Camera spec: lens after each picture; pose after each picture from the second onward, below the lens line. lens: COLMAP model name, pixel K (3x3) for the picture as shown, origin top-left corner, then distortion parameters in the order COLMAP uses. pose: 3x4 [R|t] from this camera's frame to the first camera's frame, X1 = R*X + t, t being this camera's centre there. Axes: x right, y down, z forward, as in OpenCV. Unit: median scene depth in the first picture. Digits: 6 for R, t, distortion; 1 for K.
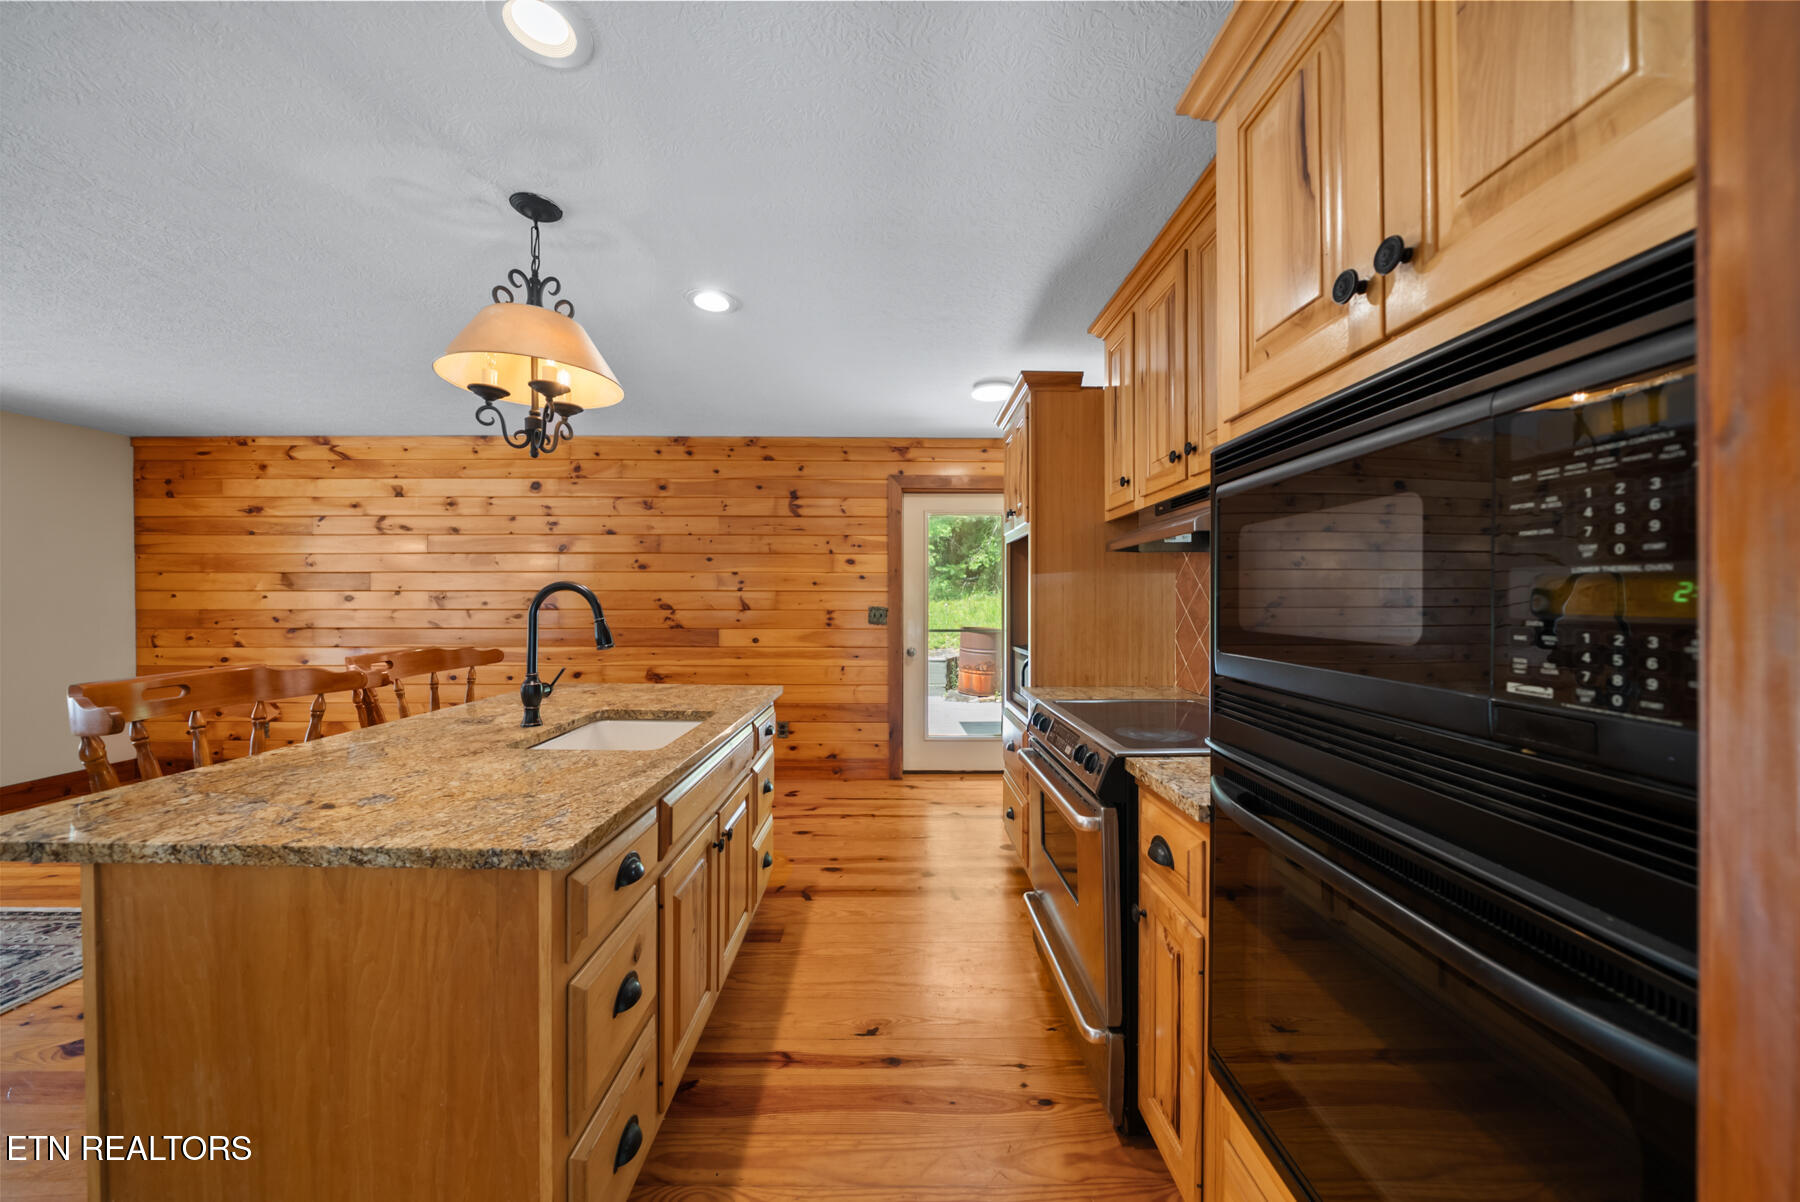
lens RADIAL K [[619.3, 0, 895.1], [0, 619.3, 600.6], [0, 0, 1]] dist [-0.004898, 0.000277]
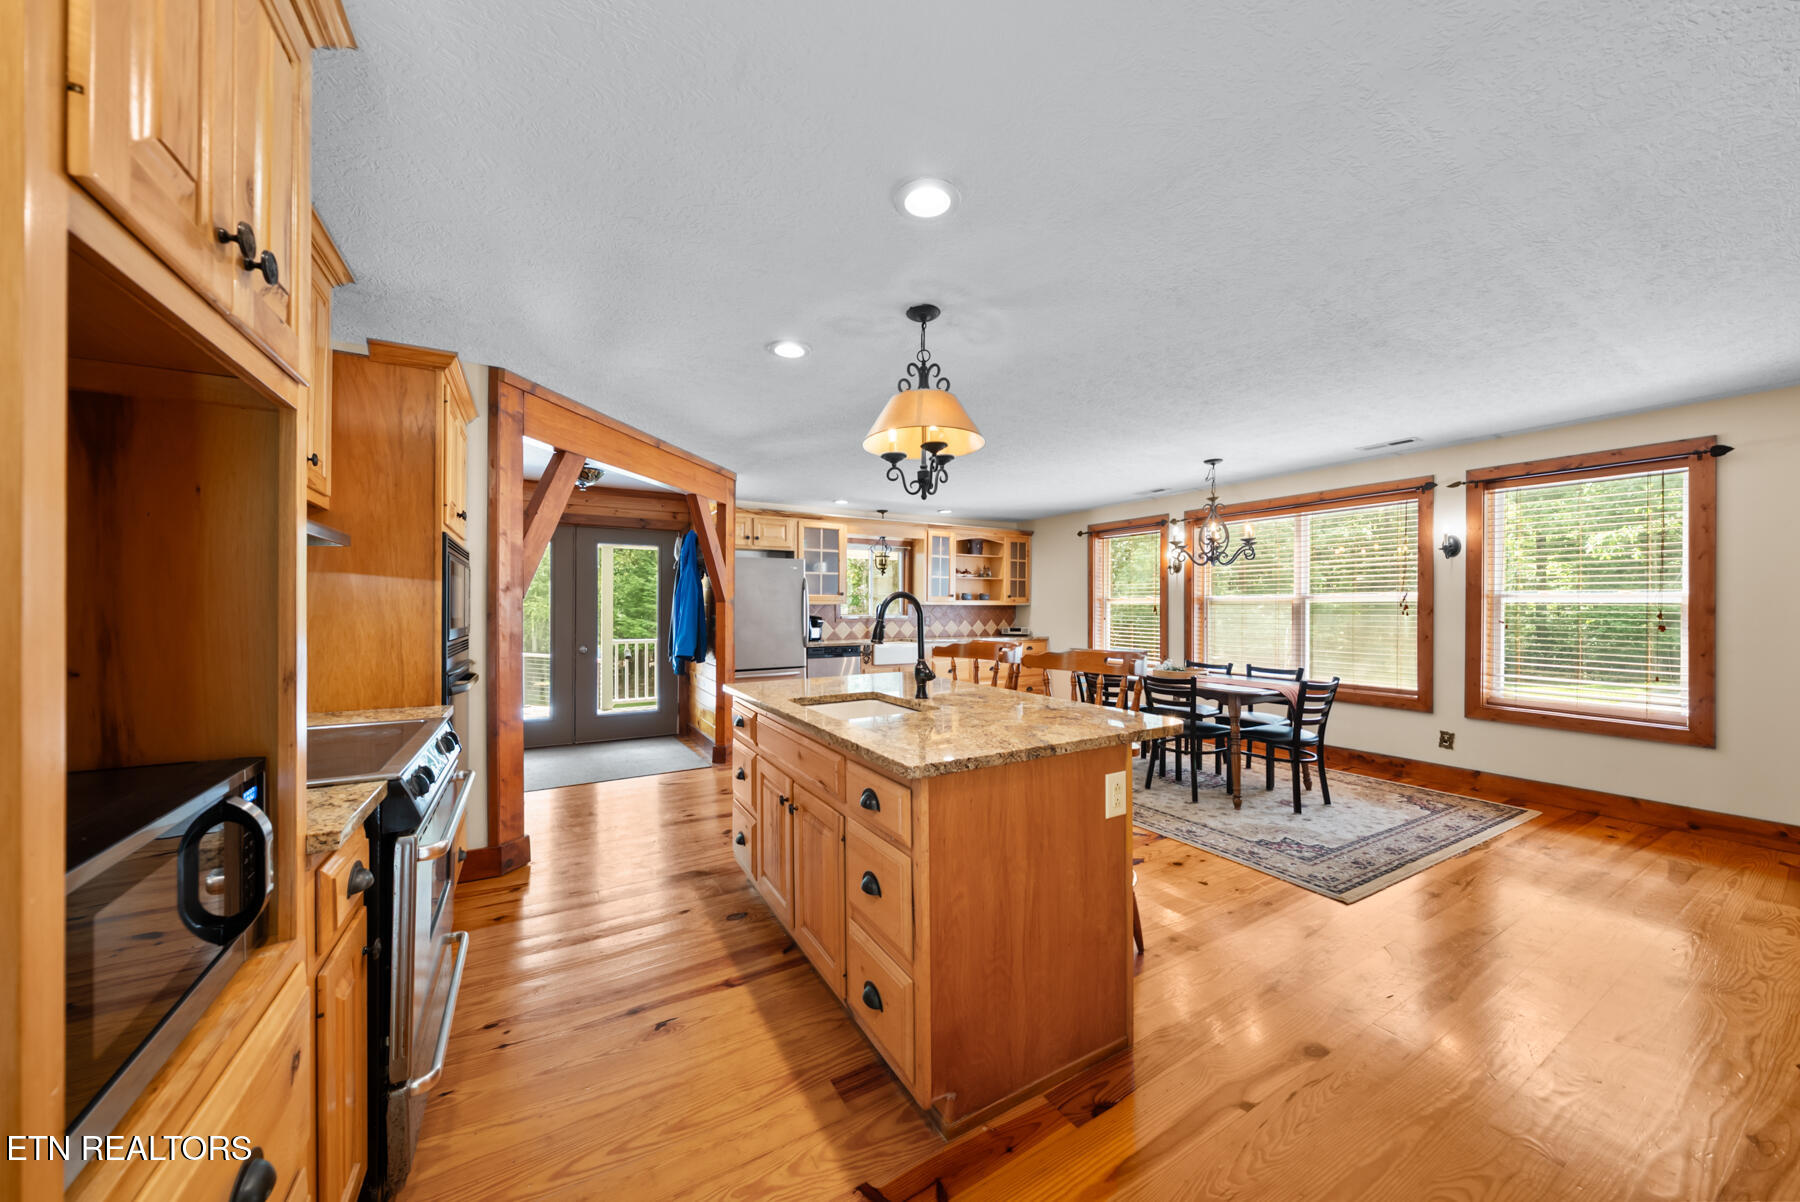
lens RADIAL K [[619.3, 0, 895.0], [0, 619.3, 604.7], [0, 0, 1]] dist [-0.004898, 0.000277]
pose [[-0.872275, -0.001877, -0.489012, 0.053692], [-0.000841, 0.999997, -0.002338, -0.000301], [0.489015, -0.001629, -0.872274, 0.882017]]
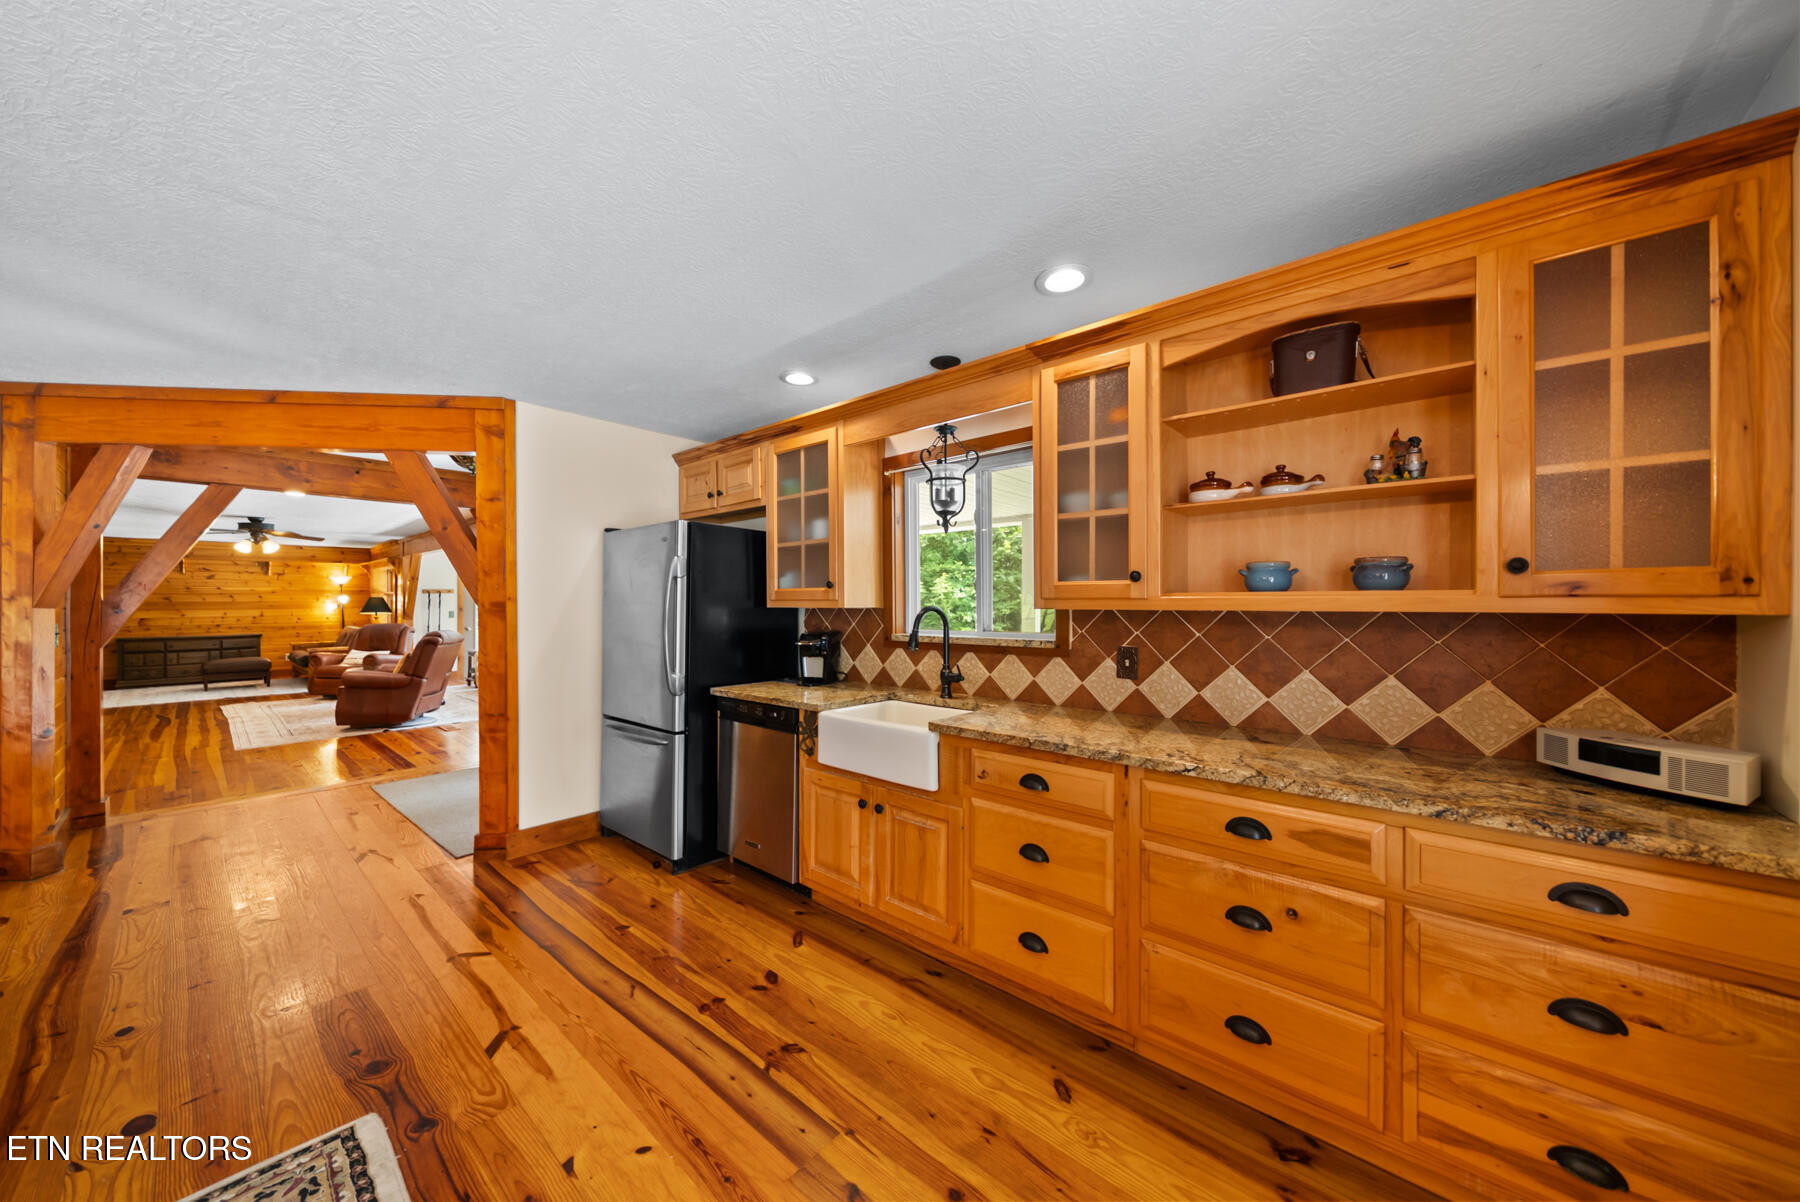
lens RADIAL K [[619.3, 0, 898.3], [0, 619.3, 601.2], [0, 0, 1]] dist [-0.004898, 0.000277]
pose [[-0.747543, 0.005003, 0.664195, -1.106263], [0.003822, 0.999987, -0.003231, -0.010324], [-0.664203, 0.000123, -0.747552, -0.076148]]
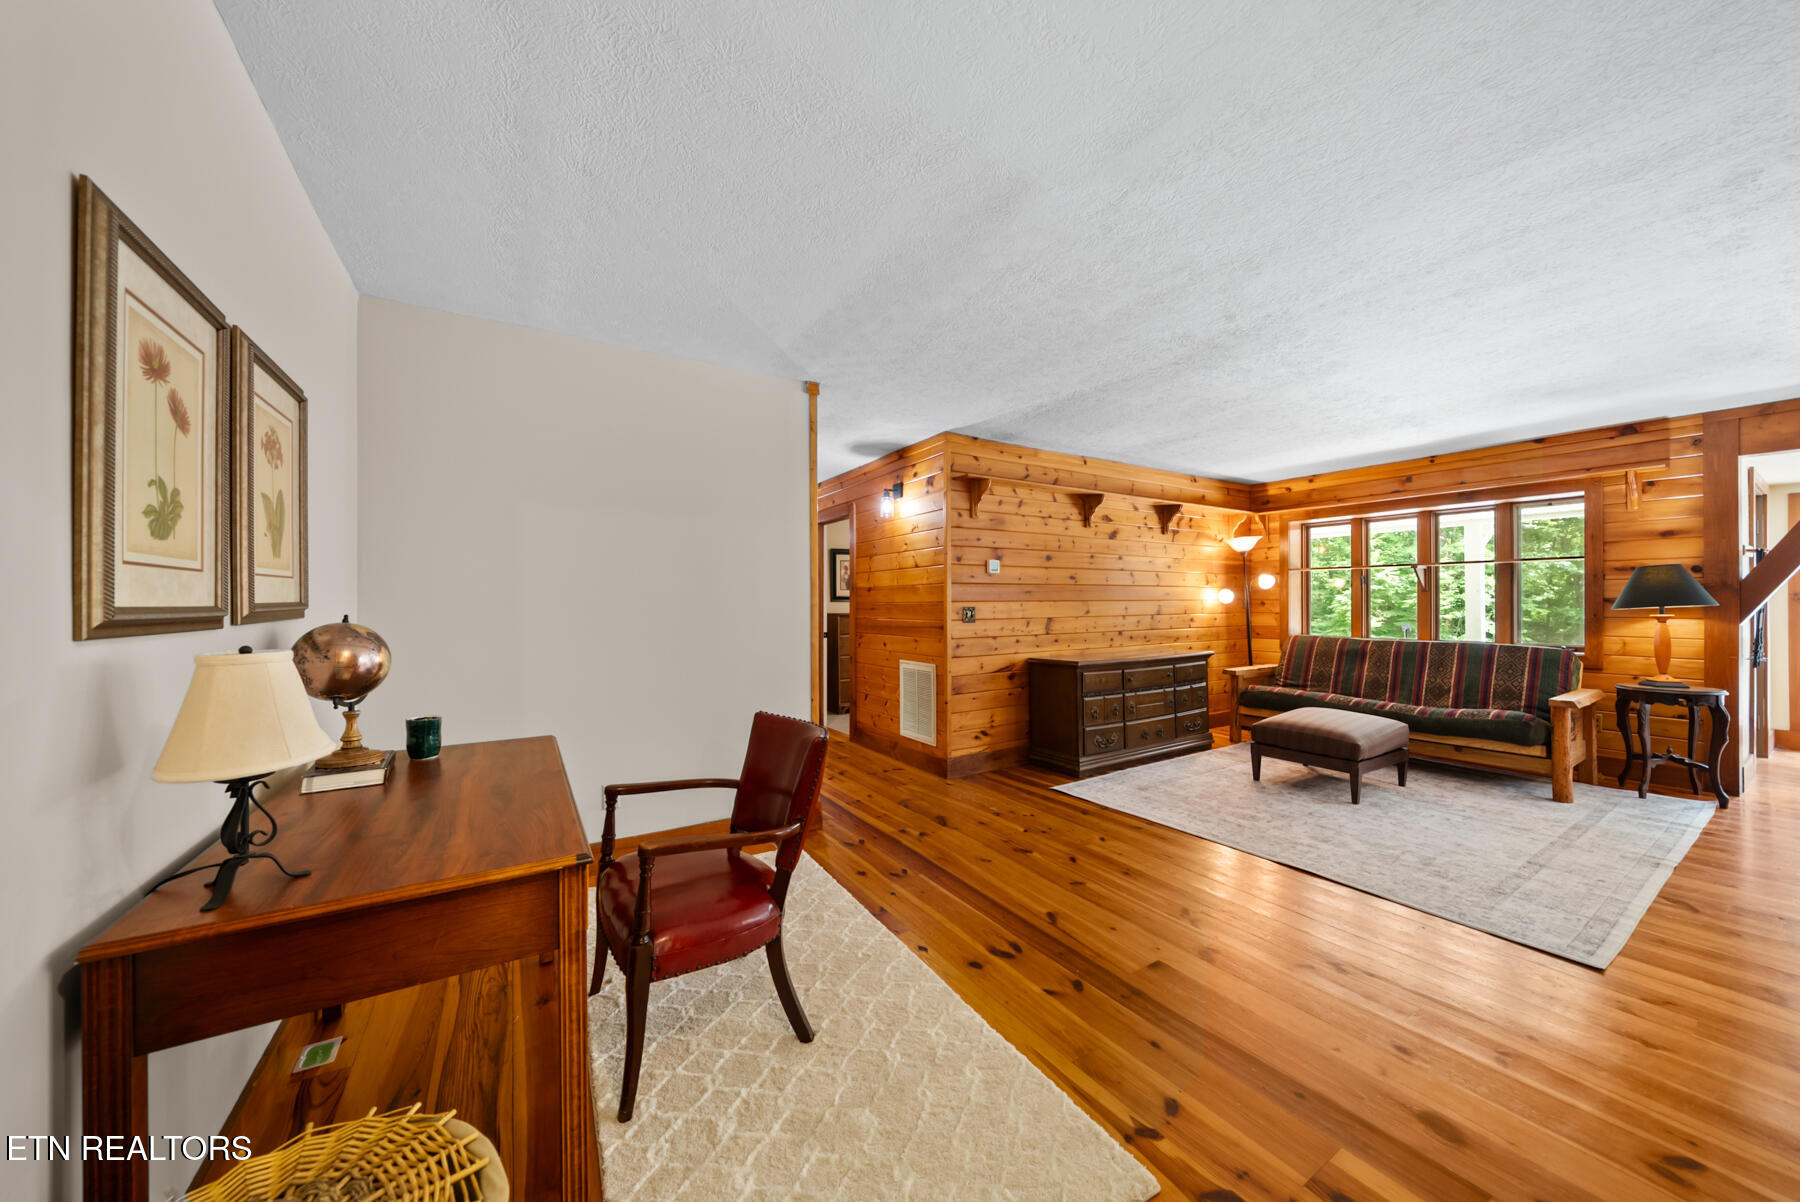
lens RADIAL K [[619.3, 0, 902.4], [0, 619.3, 600.0], [0, 0, 1]] dist [-0.004898, 0.000277]
pose [[-0.533295, 0.008272, 0.845889, 1.770526], [0.004123, 0.999966, -0.007180, 0.011288], [-0.845919, -0.000342, -0.533311, 0.916339]]
